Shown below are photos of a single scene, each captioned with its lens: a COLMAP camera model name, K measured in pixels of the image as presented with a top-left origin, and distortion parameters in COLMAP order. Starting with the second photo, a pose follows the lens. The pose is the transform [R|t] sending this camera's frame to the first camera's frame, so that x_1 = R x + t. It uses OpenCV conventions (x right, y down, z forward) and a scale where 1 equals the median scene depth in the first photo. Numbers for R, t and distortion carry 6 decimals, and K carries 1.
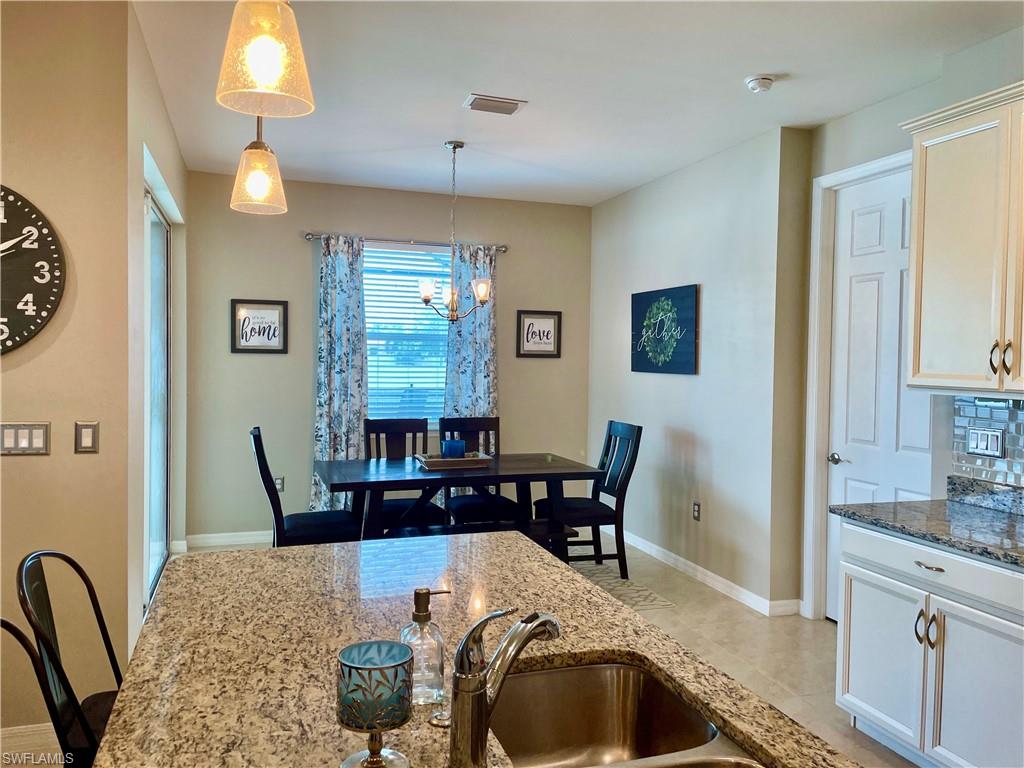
lens RADIAL K [[771.8, 0, 513.3], [0, 771.8, 377.8], [0, 0, 1]] dist [0.093372, -0.120739]
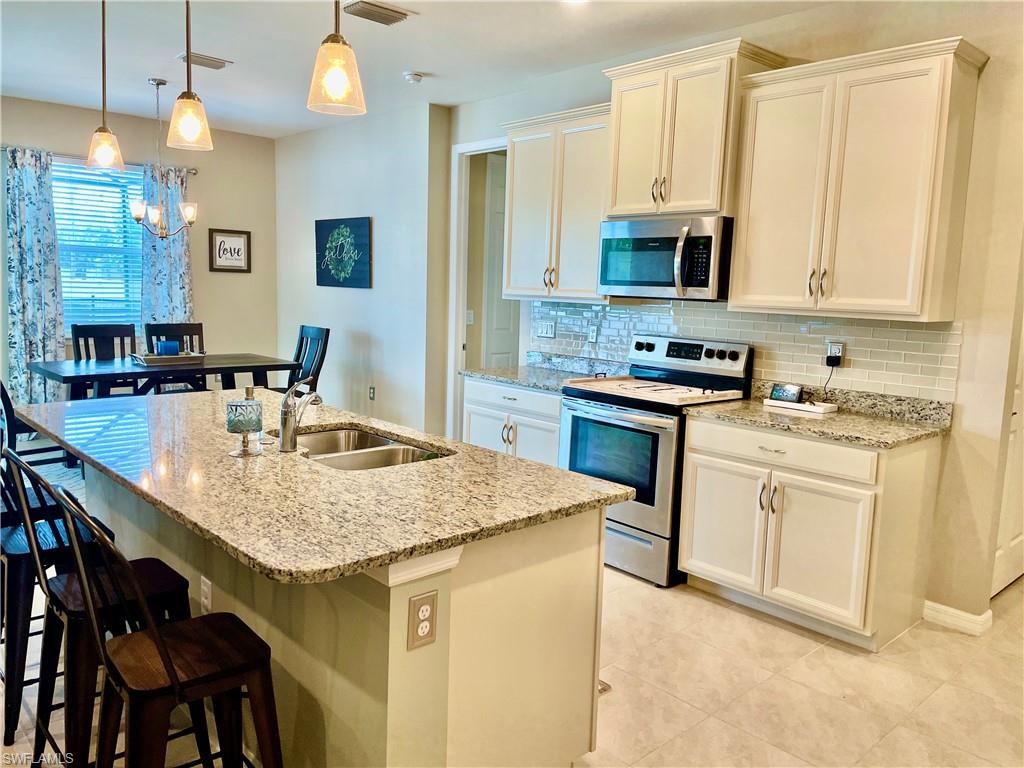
lens RADIAL K [[771.8, 0, 505.9], [0, 771.8, 376.6], [0, 0, 1]] dist [0.093372, -0.120739]
pose [[0.914649, -0.034621, 0.402764, -0.106696], [-0.006339, 0.994975, 0.099924, 0.015287], [-0.404199, -0.093949, 0.909833, -0.358854]]
